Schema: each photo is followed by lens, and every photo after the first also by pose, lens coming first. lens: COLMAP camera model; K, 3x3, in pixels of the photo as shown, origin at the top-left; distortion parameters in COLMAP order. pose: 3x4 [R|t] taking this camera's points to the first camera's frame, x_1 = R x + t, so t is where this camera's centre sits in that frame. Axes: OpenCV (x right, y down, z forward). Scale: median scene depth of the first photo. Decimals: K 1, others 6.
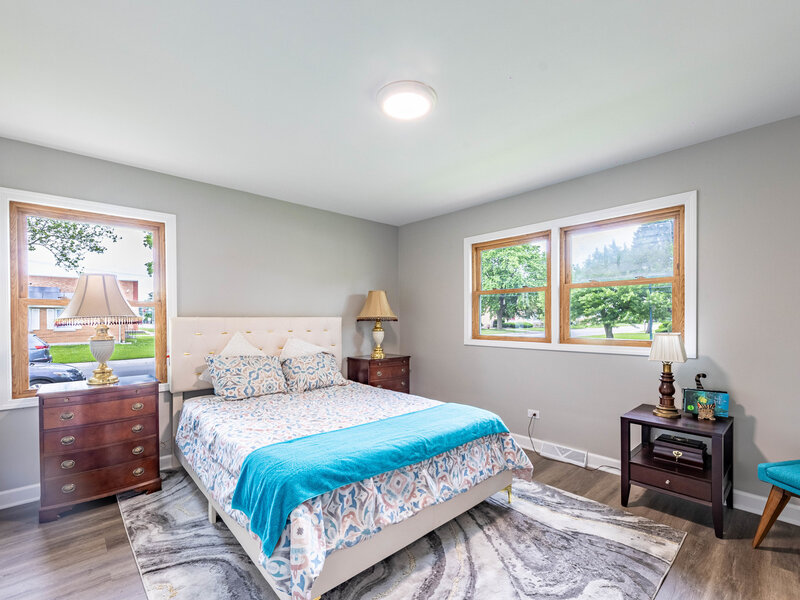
lens RADIAL K [[367.4, 0, 400.6], [0, 367.4, 320.6], [0, 0, 1]] dist [0.000789, 0.000024]
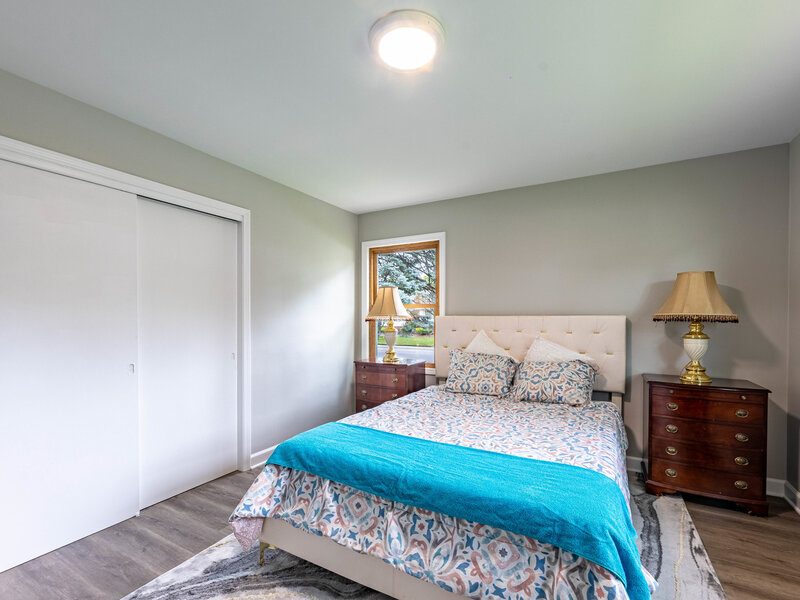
lens RADIAL K [[367.4, 0, 400.6], [0, 367.4, 320.6], [0, 0, 1]] dist [0.000789, 0.000024]
pose [[0.316386, 0.012618, -0.948547, 0.603836], [-0.007504, 0.999914, 0.010798, -0.006841], [0.948601, 0.003702, 0.316453, 0.579543]]
